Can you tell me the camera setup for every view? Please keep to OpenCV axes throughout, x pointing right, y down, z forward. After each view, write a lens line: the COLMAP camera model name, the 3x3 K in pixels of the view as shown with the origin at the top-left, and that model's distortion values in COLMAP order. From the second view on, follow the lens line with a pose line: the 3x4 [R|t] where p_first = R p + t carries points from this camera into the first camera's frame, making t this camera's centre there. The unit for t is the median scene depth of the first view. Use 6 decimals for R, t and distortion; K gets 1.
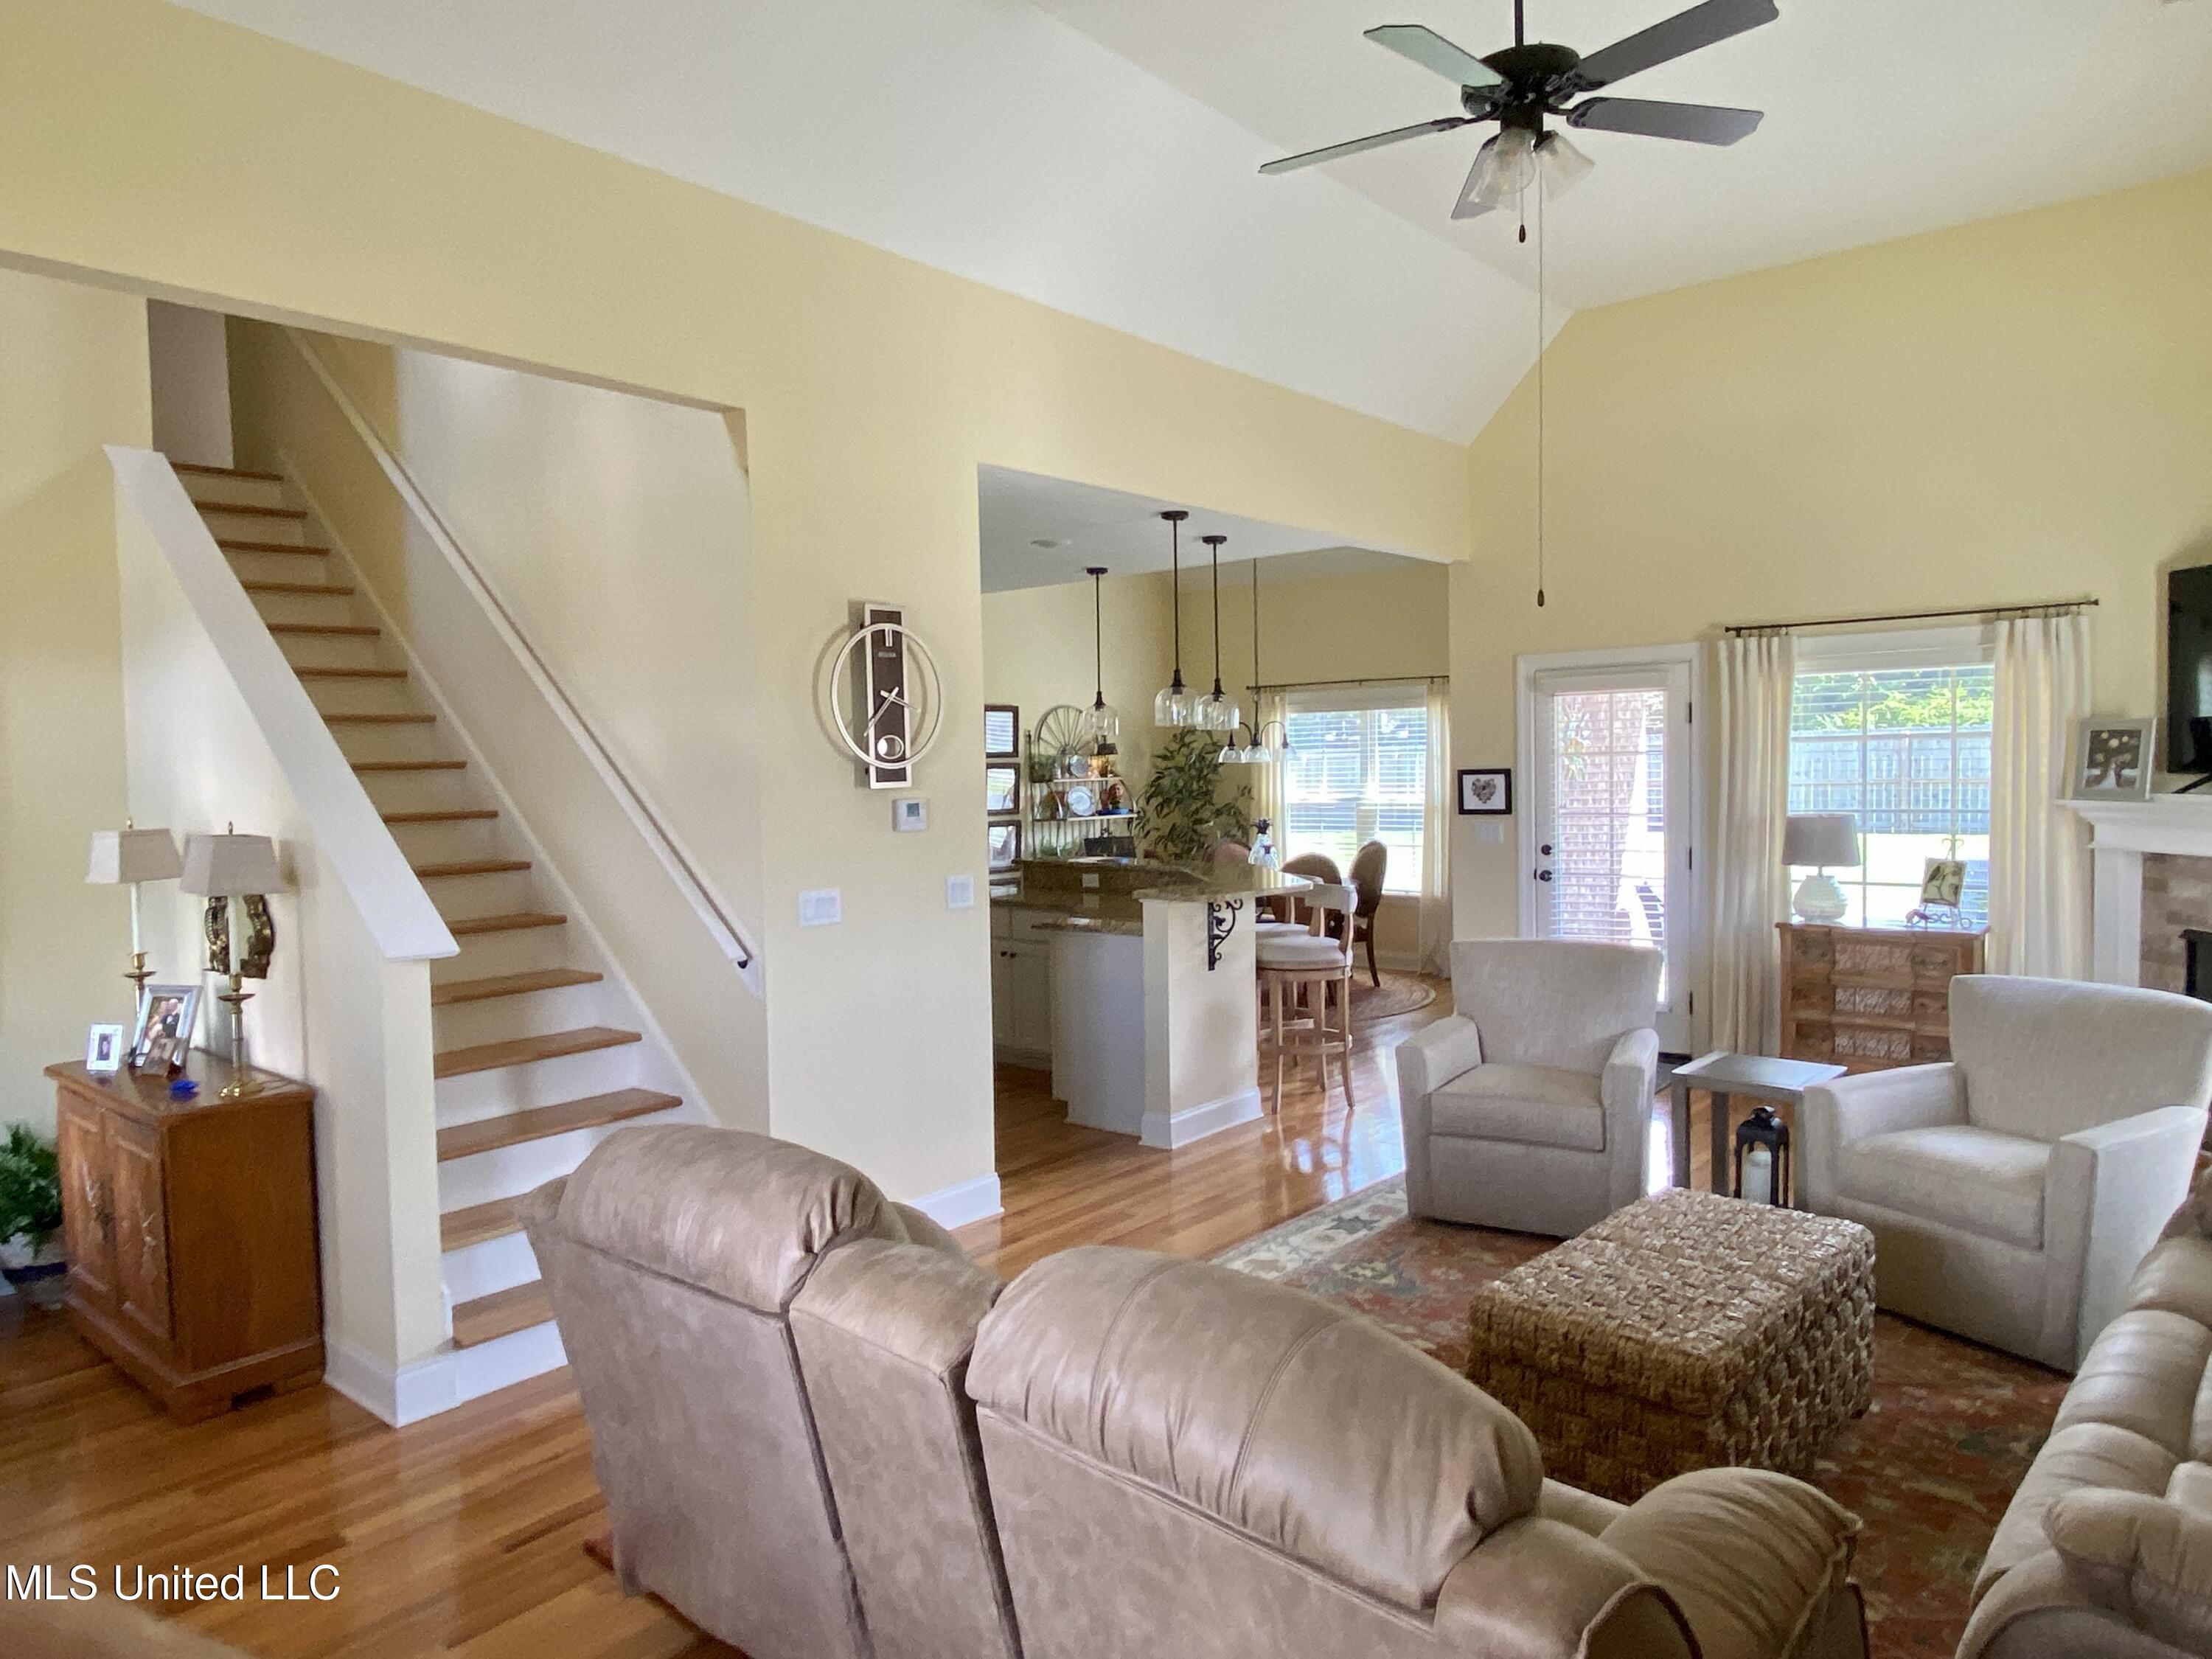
lens RADIAL K [[1396.0, 0, 1097.5], [0, 1396.0, 823.8], [0, 0, 1]] dist [0.062518, -0.070429]
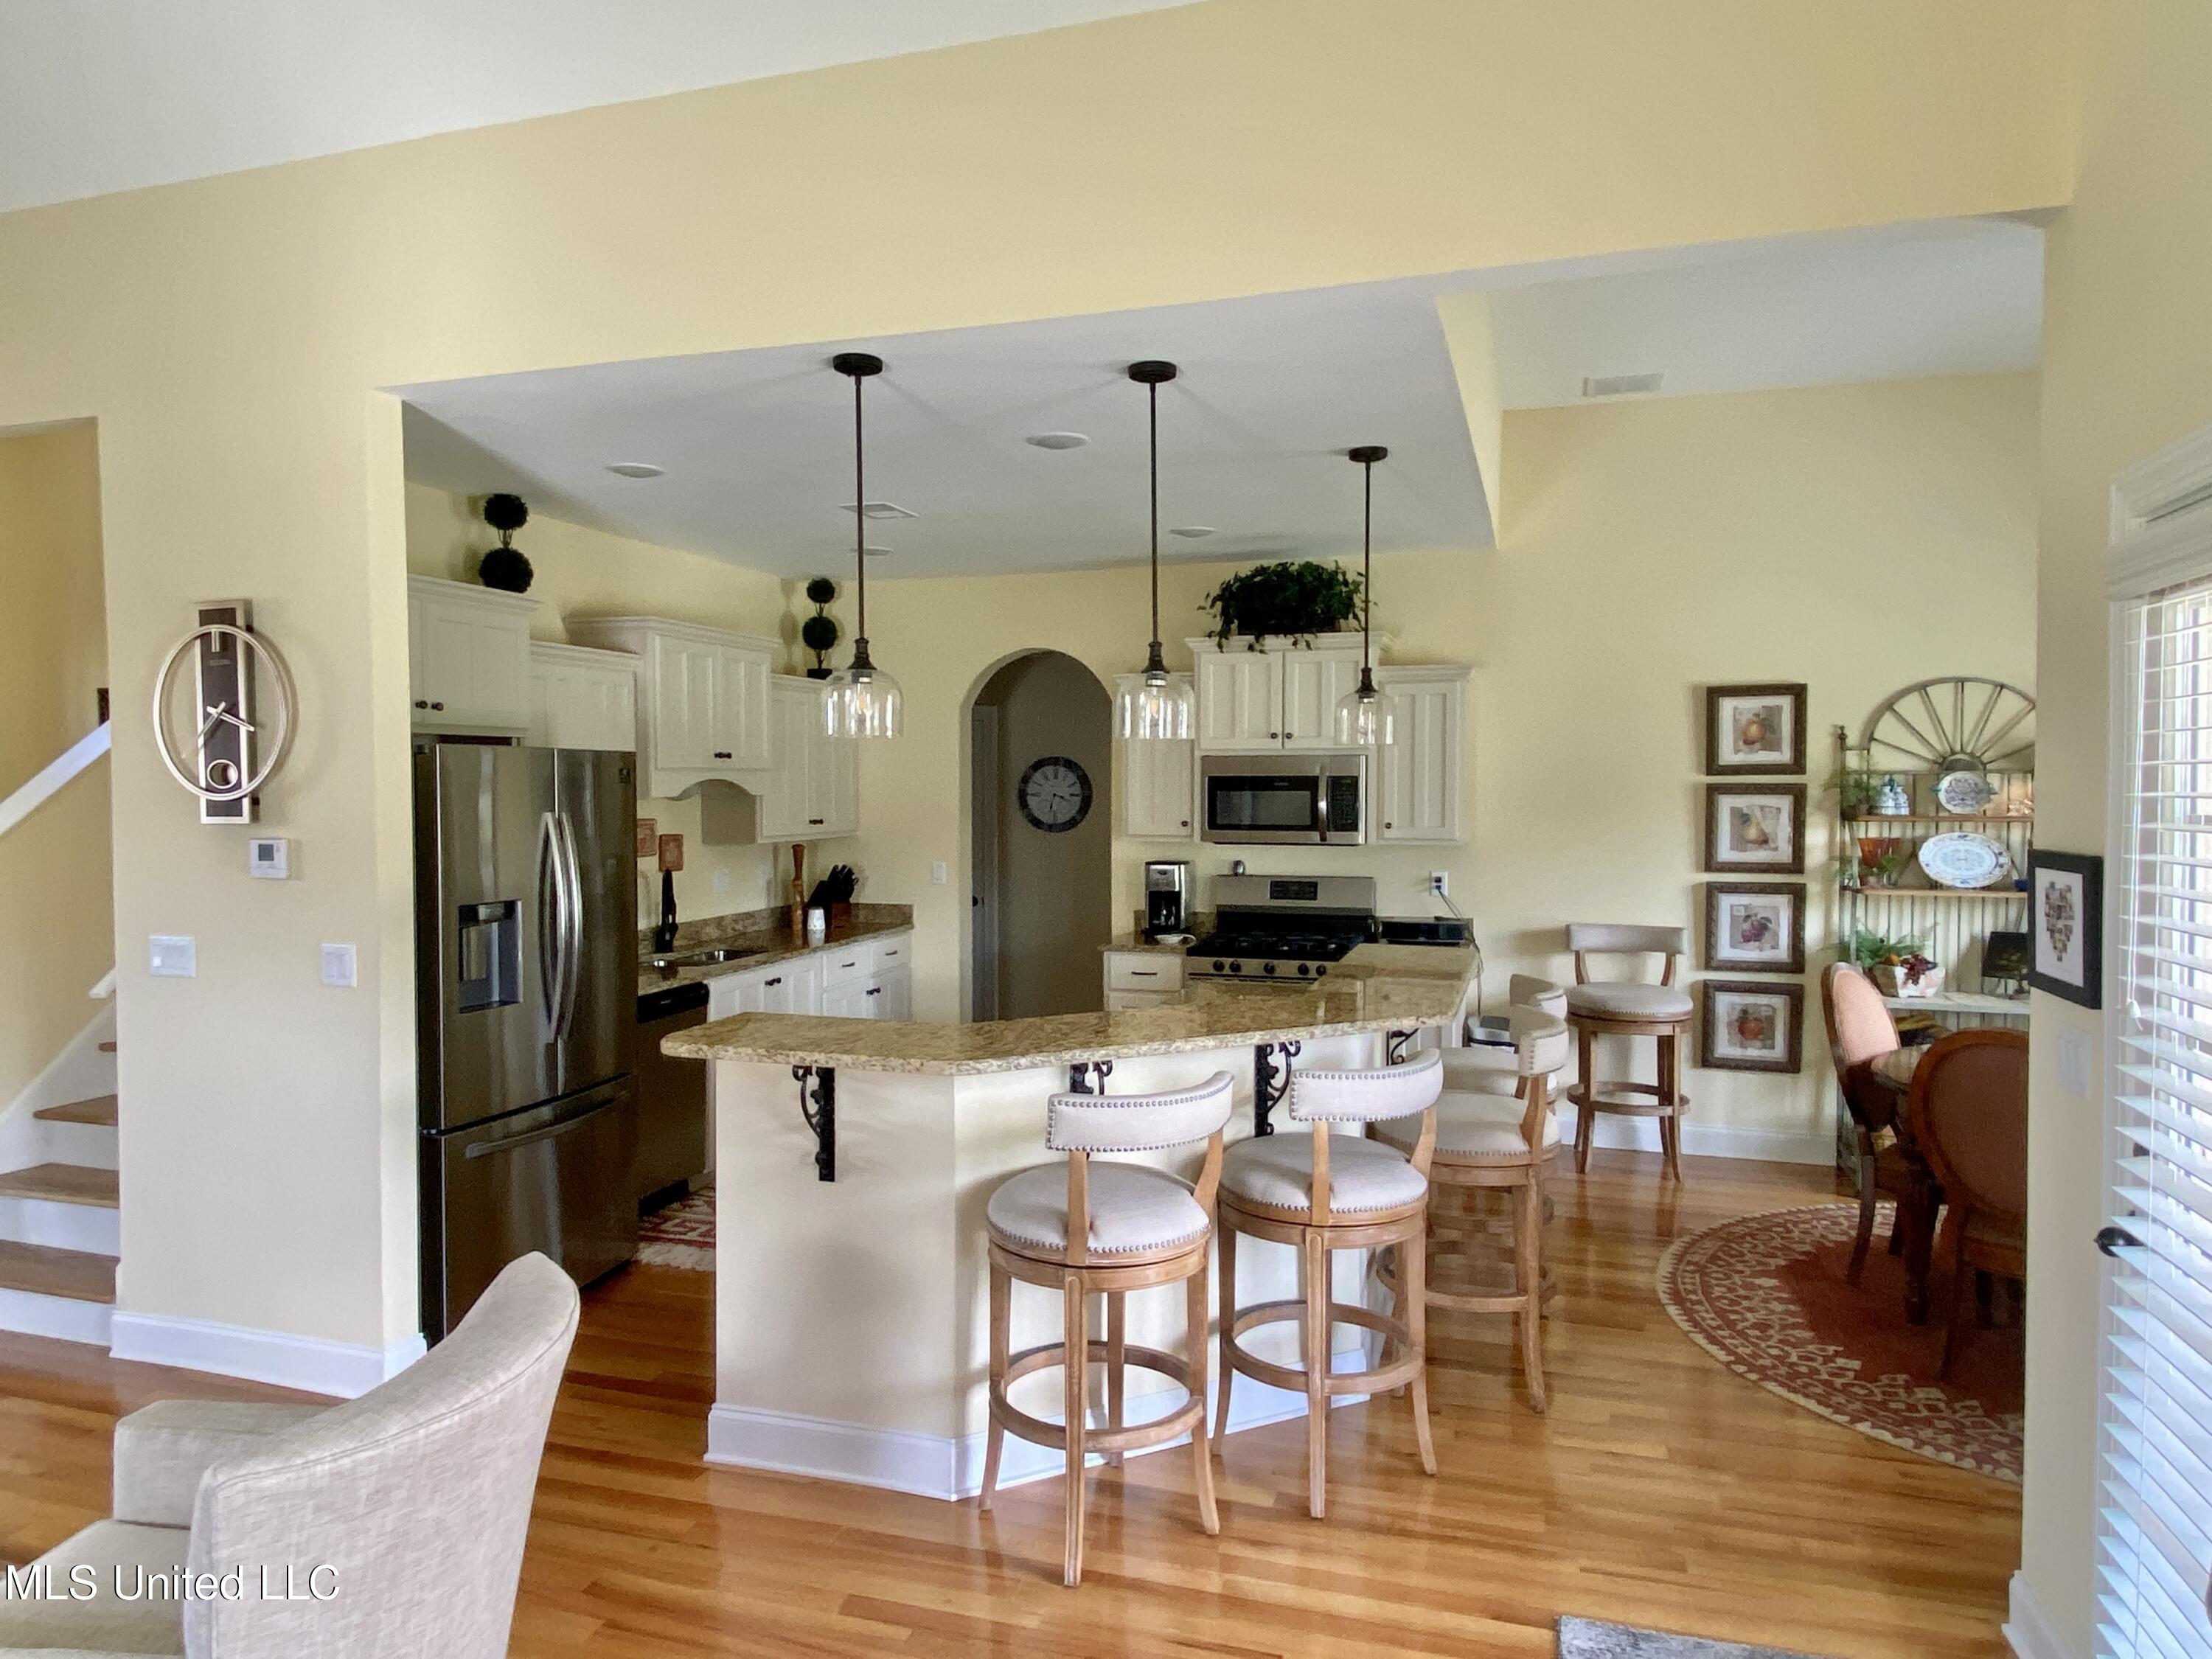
lens RADIAL K [[1396.0, 0, 1097.5], [0, 1396.0, 823.8], [0, 0, 1]] dist [0.062518, -0.070429]
pose [[0.385626, 0.051892, -0.921195, 0.601403], [-0.046066, 0.998255, 0.036949, -0.058755], [0.921505, 0.028188, 0.387343, 0.845478]]
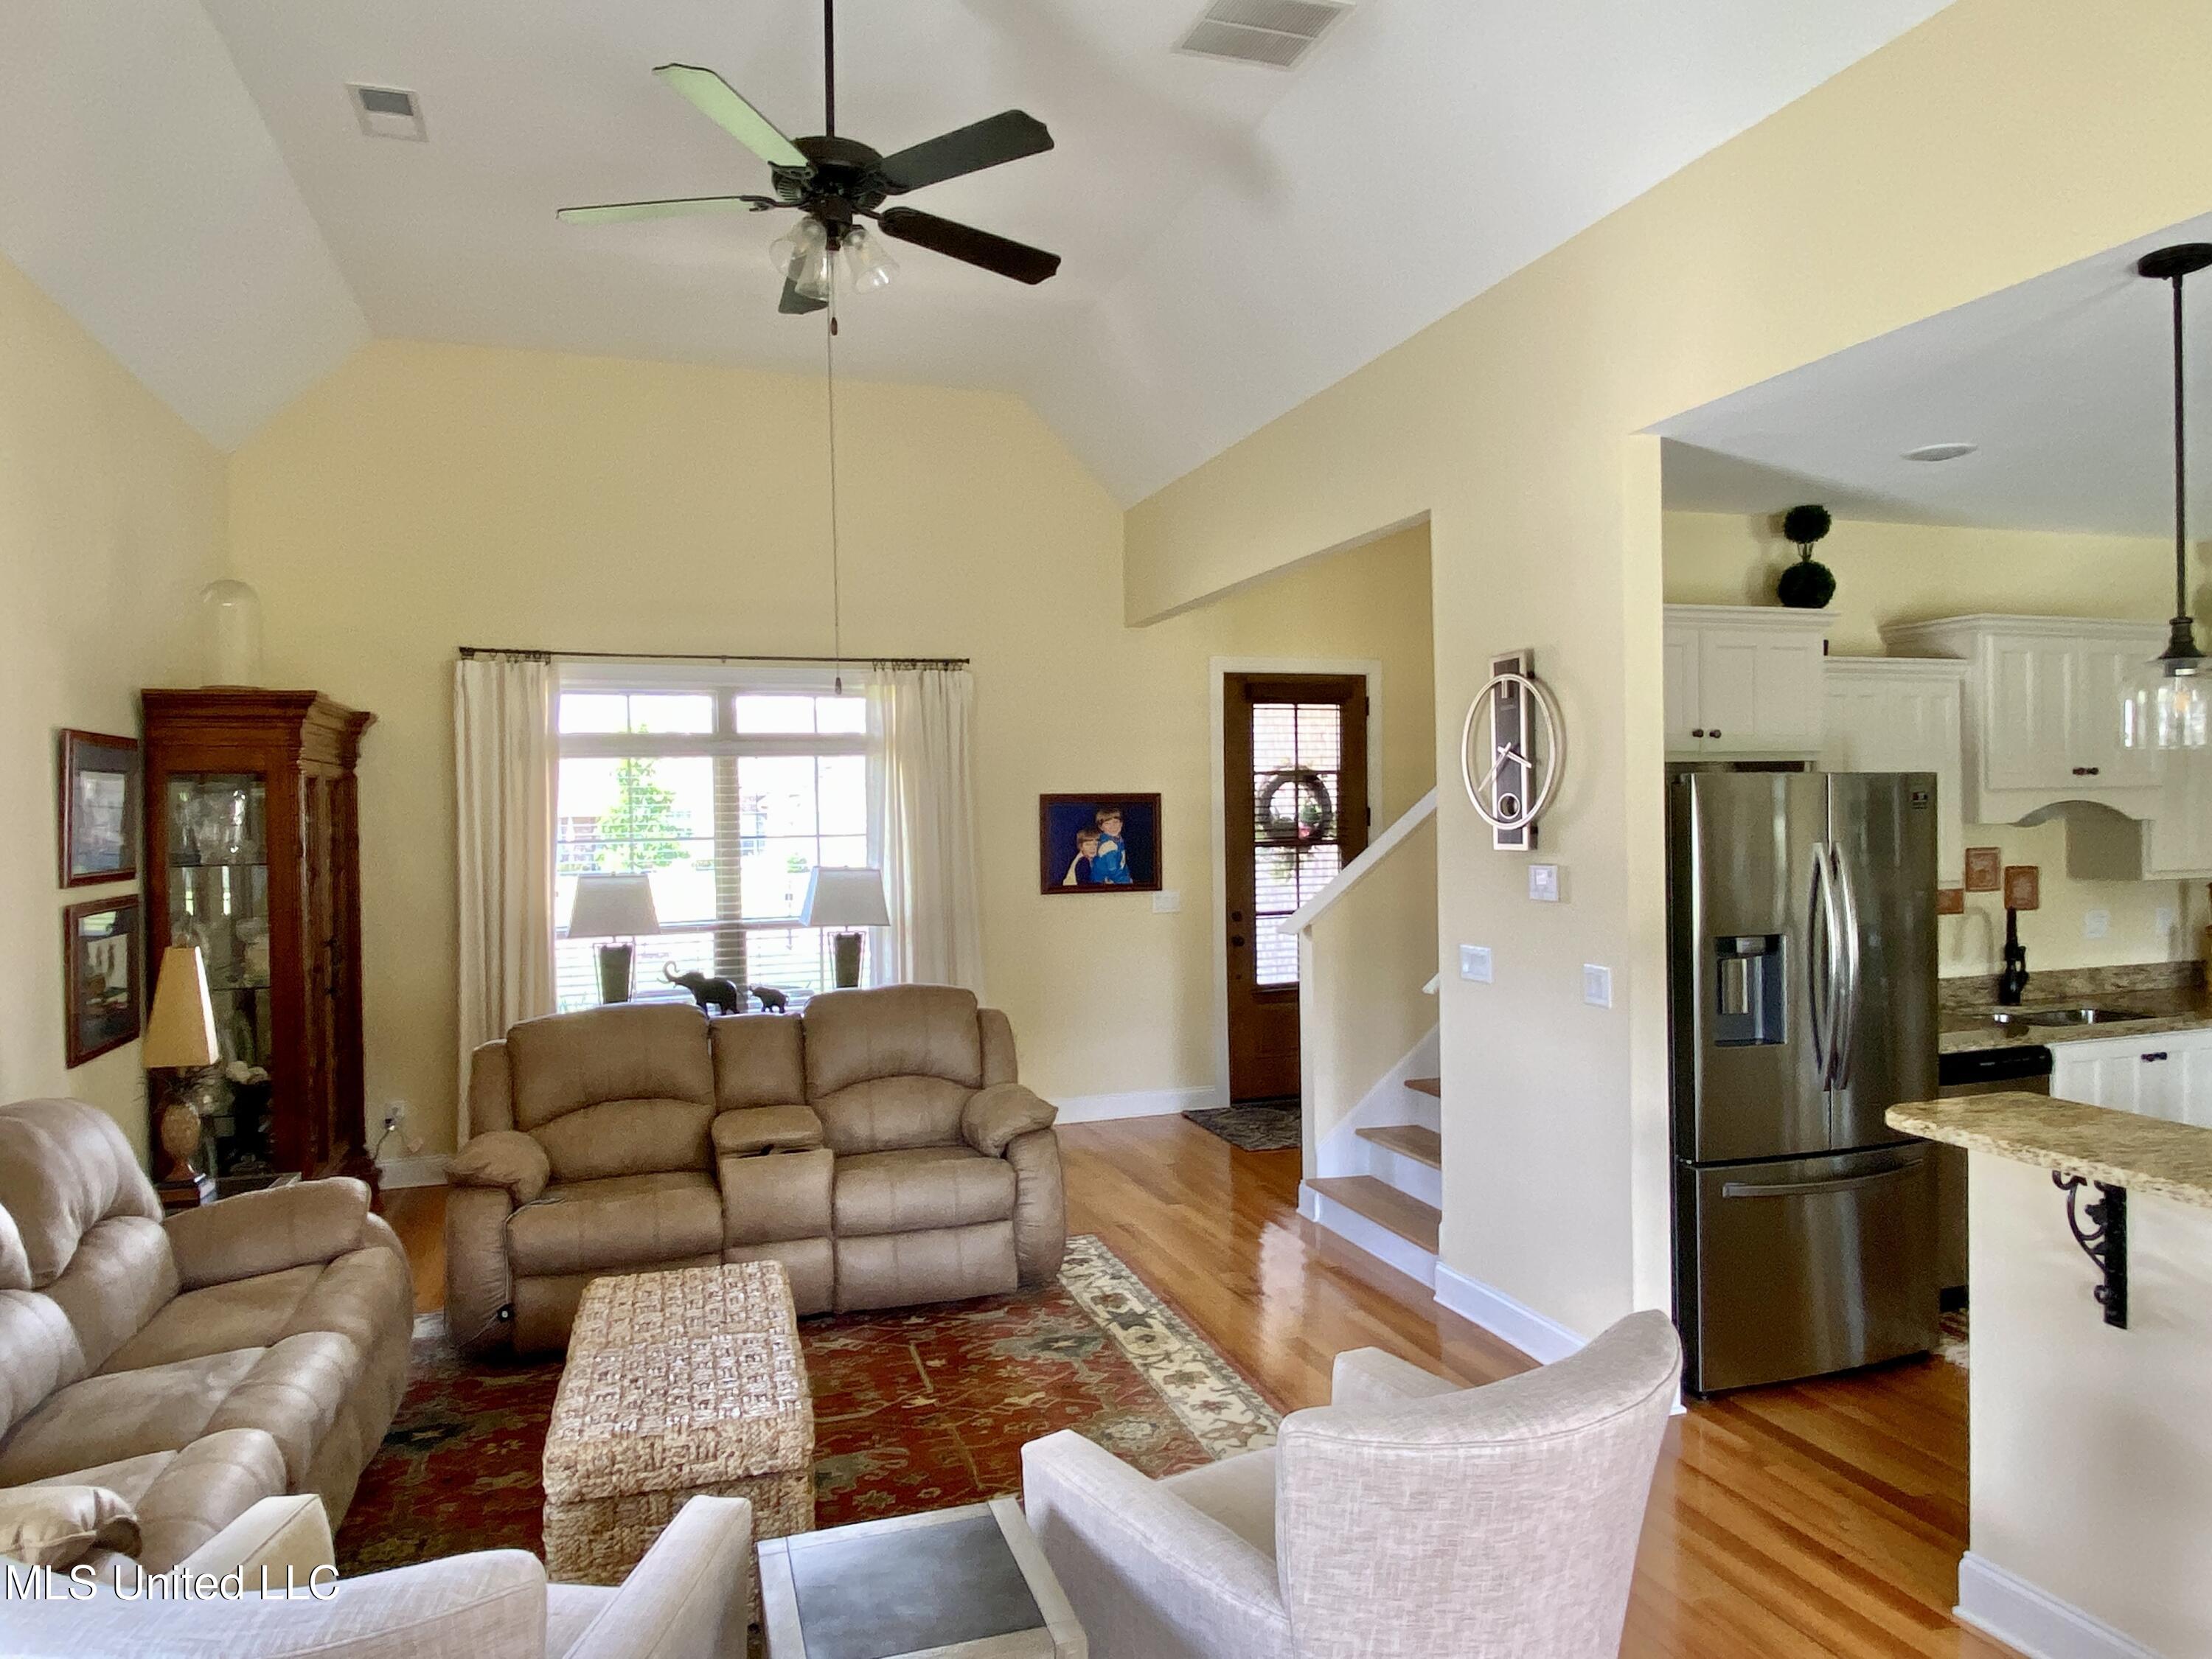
lens RADIAL K [[1396.0, 0, 1097.5], [0, 1396.0, 823.8], [0, 0, 1]] dist [0.062518, -0.070429]
pose [[-0.513051, 0.039286, -0.857459, 0.580821], [-0.008384, 0.998675, 0.050773, -0.064599], [0.858317, 0.033238, -0.512042, 0.911404]]
